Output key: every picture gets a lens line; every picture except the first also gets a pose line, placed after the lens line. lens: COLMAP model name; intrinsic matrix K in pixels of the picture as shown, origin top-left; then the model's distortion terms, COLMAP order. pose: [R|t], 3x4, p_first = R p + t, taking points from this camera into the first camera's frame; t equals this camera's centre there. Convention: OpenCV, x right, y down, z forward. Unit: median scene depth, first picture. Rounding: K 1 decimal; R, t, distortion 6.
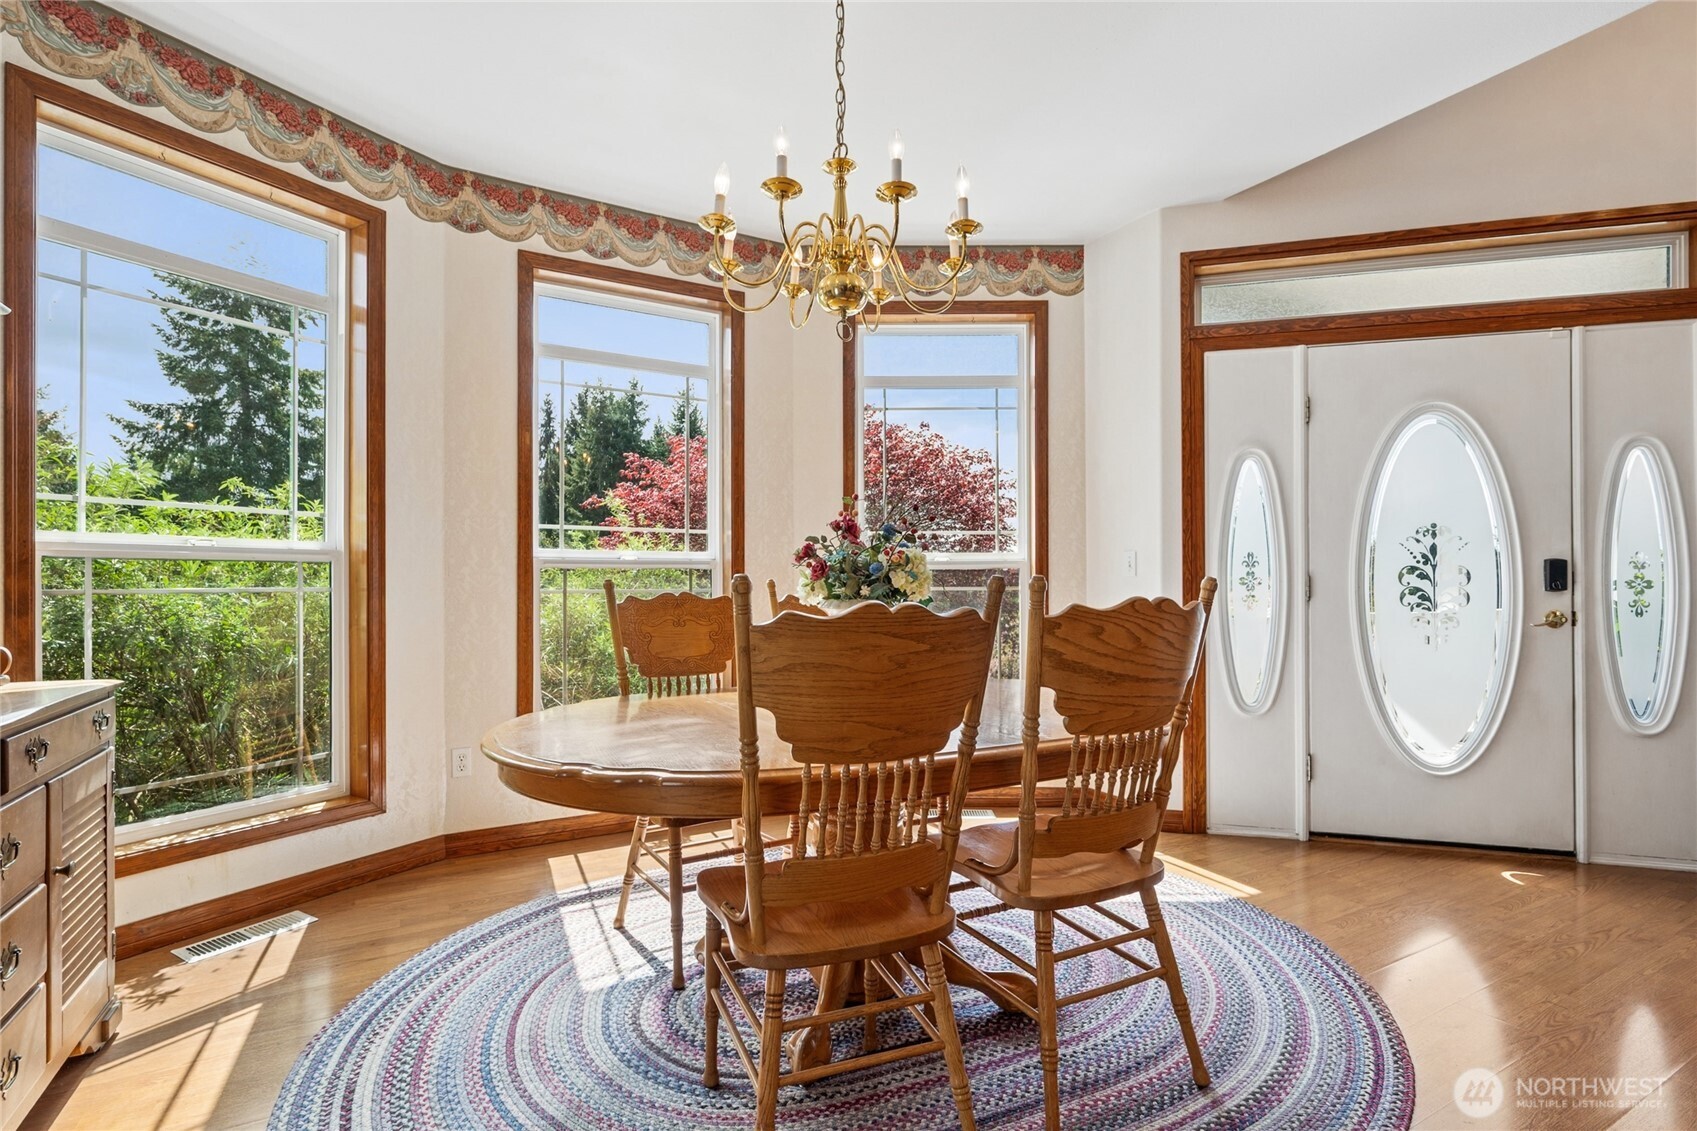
lens RADIAL K [[826.7, 0, 850.6], [0, 826.7, 576.3], [0, 0, 1]] dist [0.020387, -0.001709]
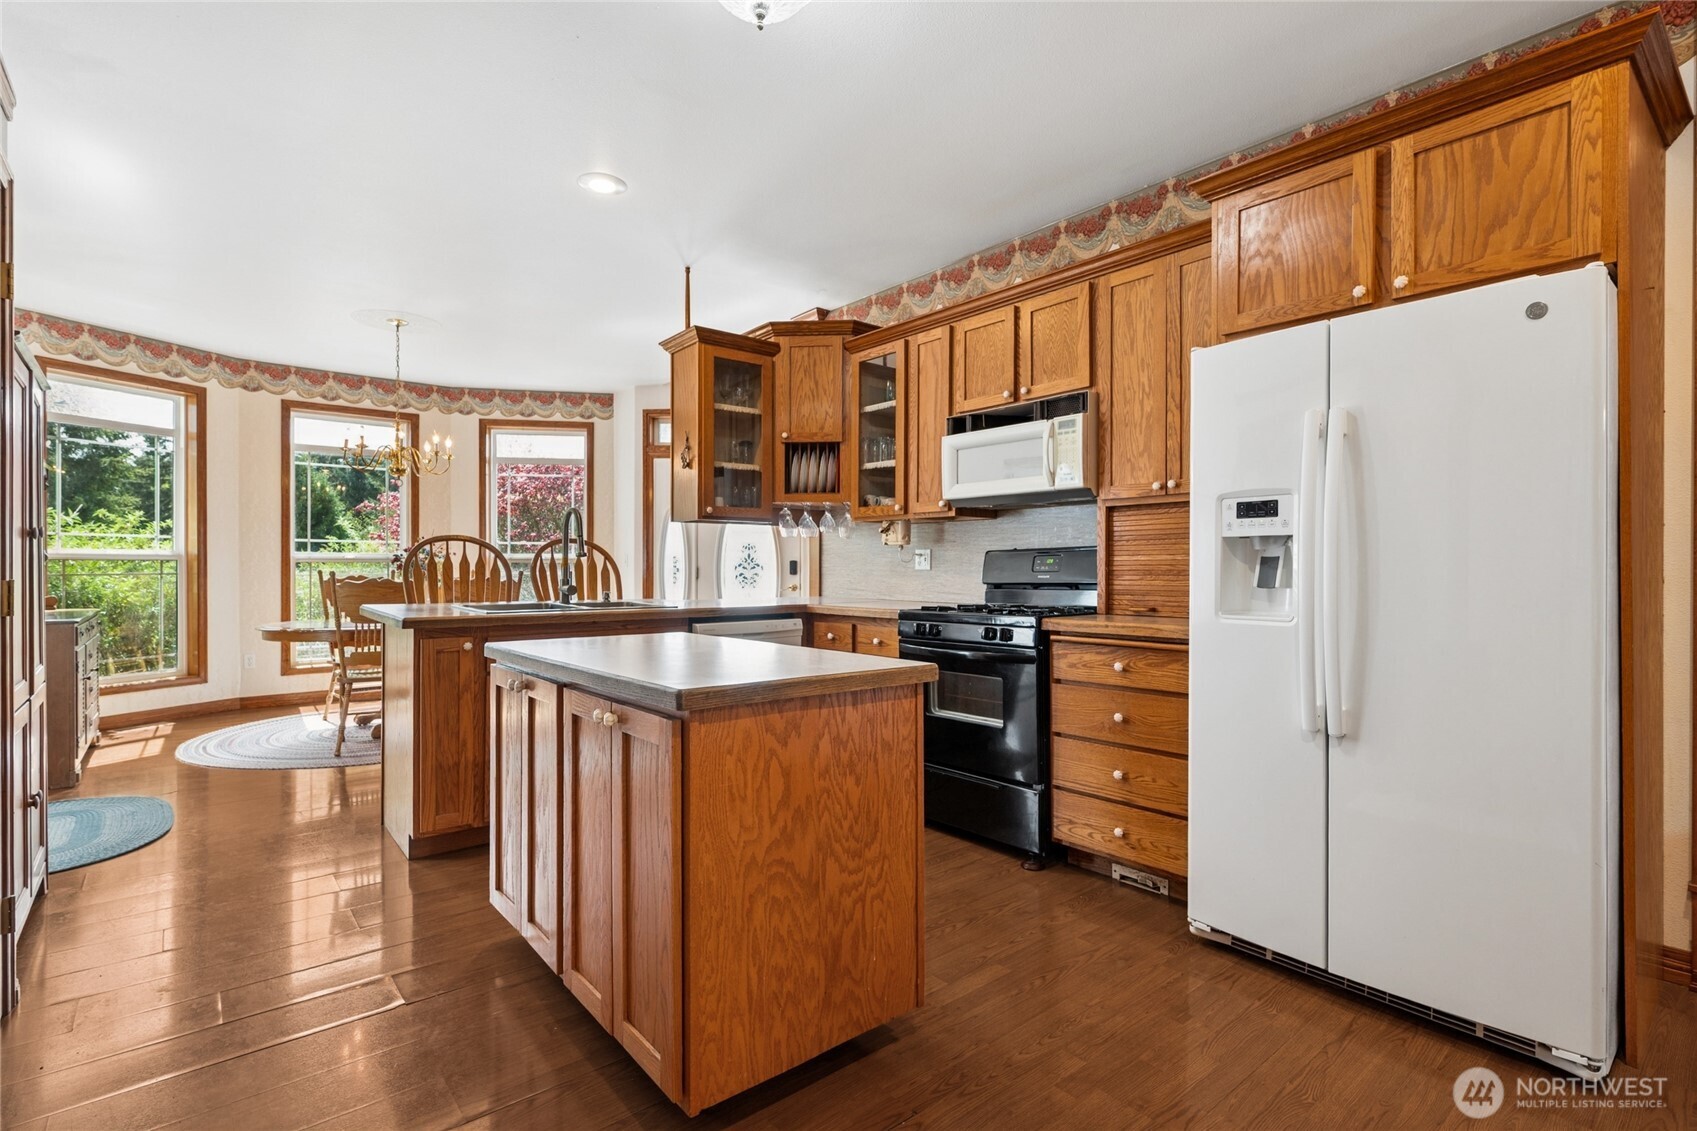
lens RADIAL K [[800.6, 0, 839.2], [0, 800.6, 571.5], [0, 0, 1]] dist [0.003157, -0.000433]
pose [[0.985267, 0.001870, 0.171011, 0.569124], [-0.004082, 0.999912, 0.012586, -0.018191], [-0.170973, -0.013098, 0.985189, -1.081419]]
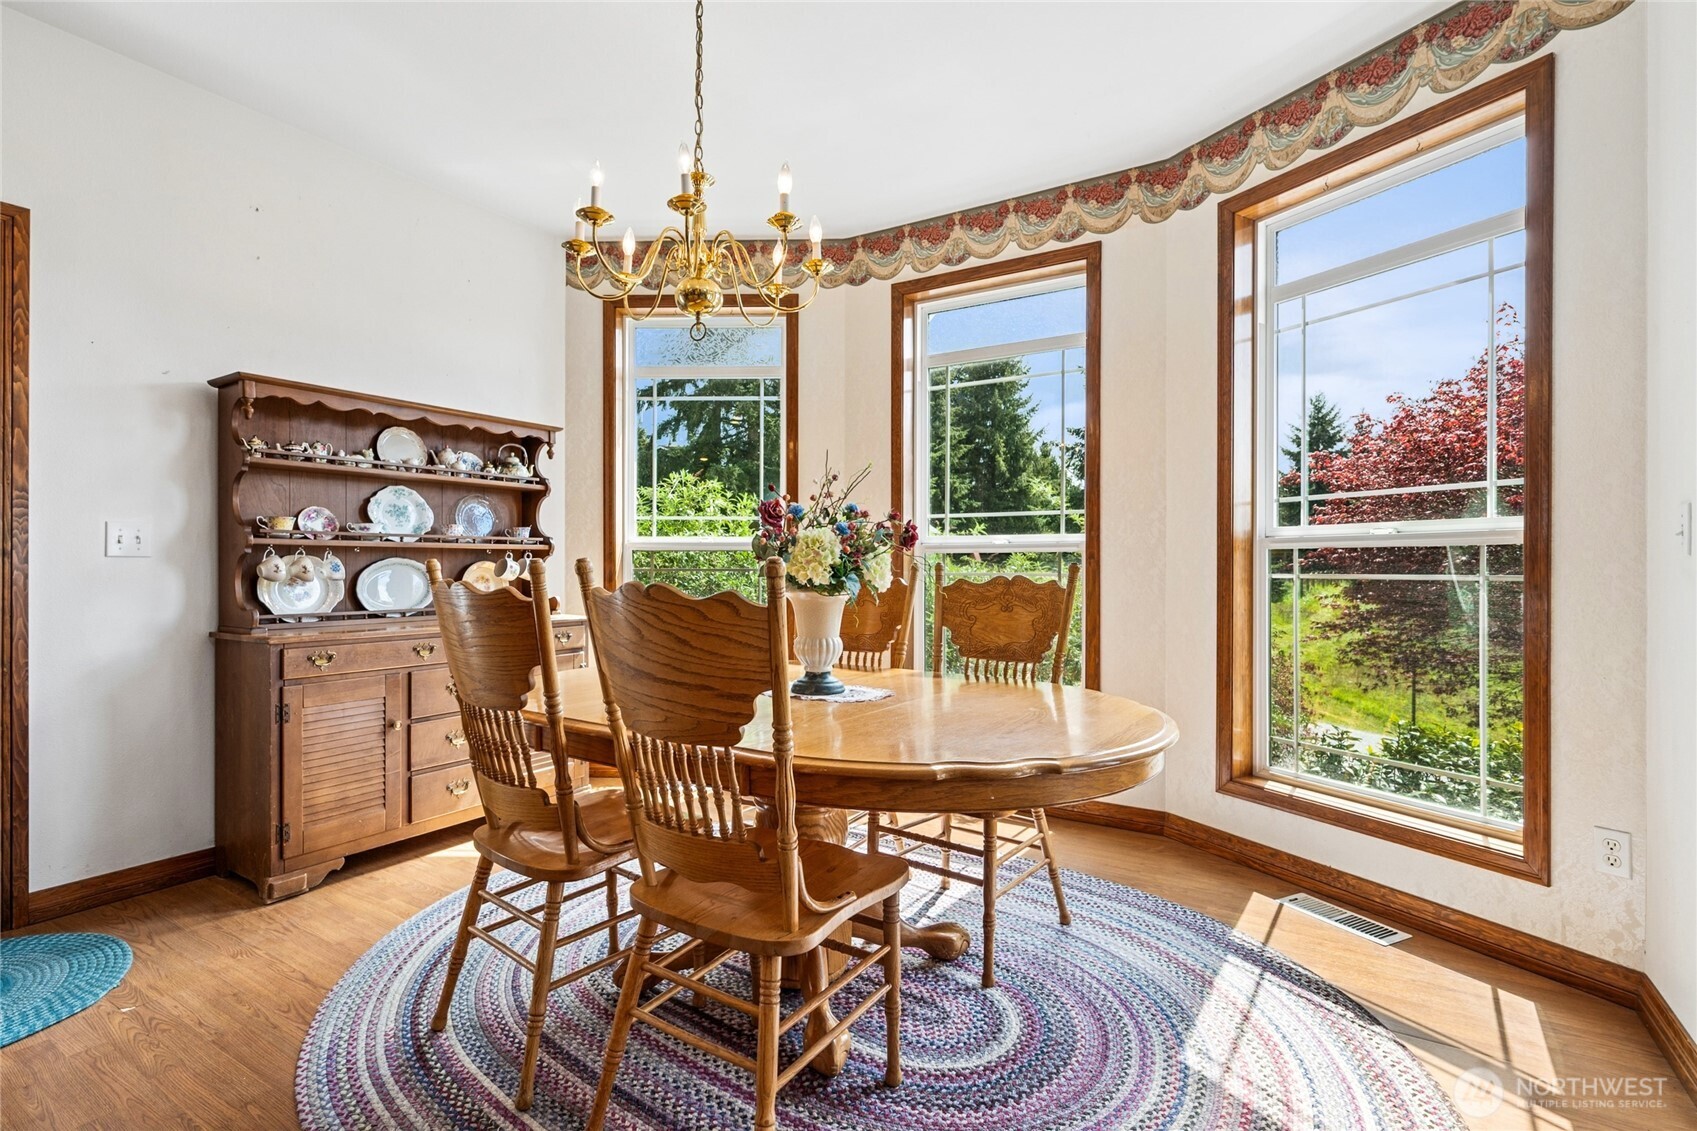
lens RADIAL K [[800.6, 0, 840.5], [0, 800.6, 562.9], [0, 0, 1]] dist [0.003157, -0.000433]
pose [[0.469078, 0.000172, -0.883157, 0.575022], [-0.000021, 1.000000, 0.000183, 0.003620], [0.883157, -0.000067, 0.469078, 0.402697]]
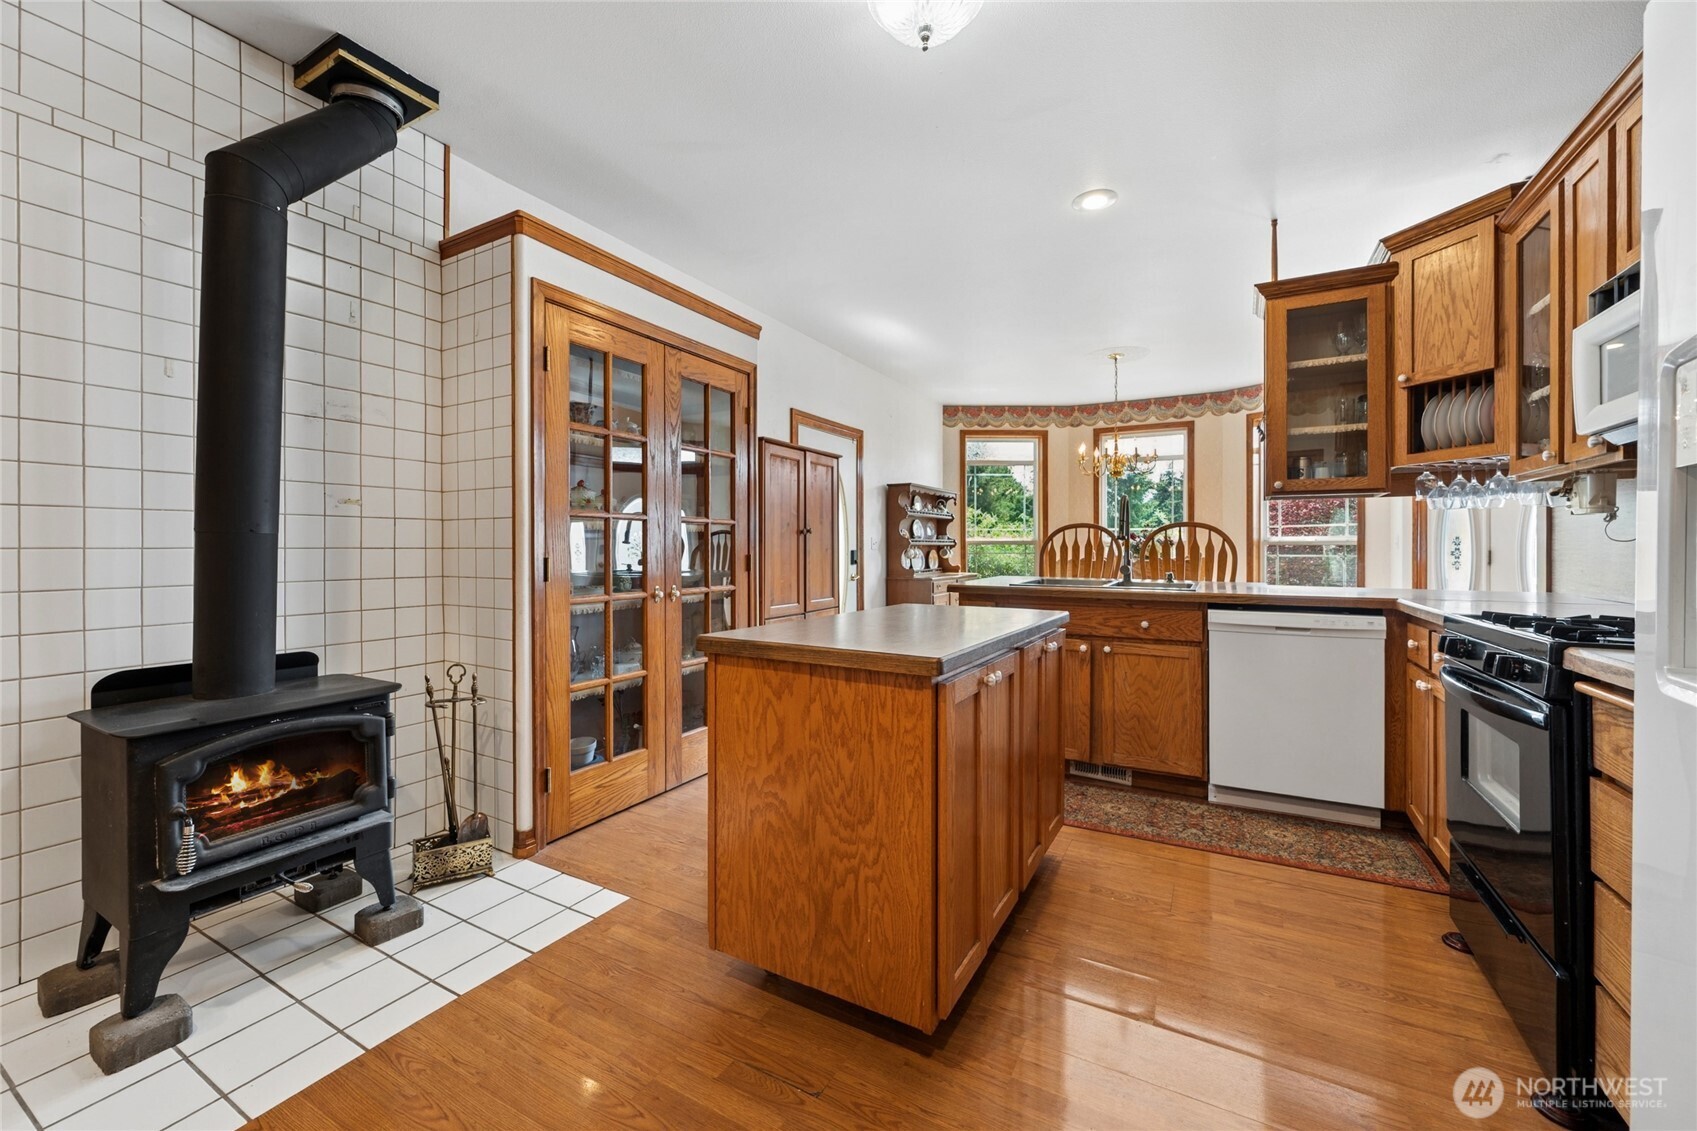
lens RADIAL K [[664.5, 0, 848.2], [0, 664.5, 547.8], [0, 0, 1]] dist [-0.002636, 0.000079]
pose [[0.519419, 0.001744, -0.854518, 1.039092], [0.003688, 0.999984, 0.004283, -0.017105], [0.854512, -0.005376, 0.519404, -0.811760]]
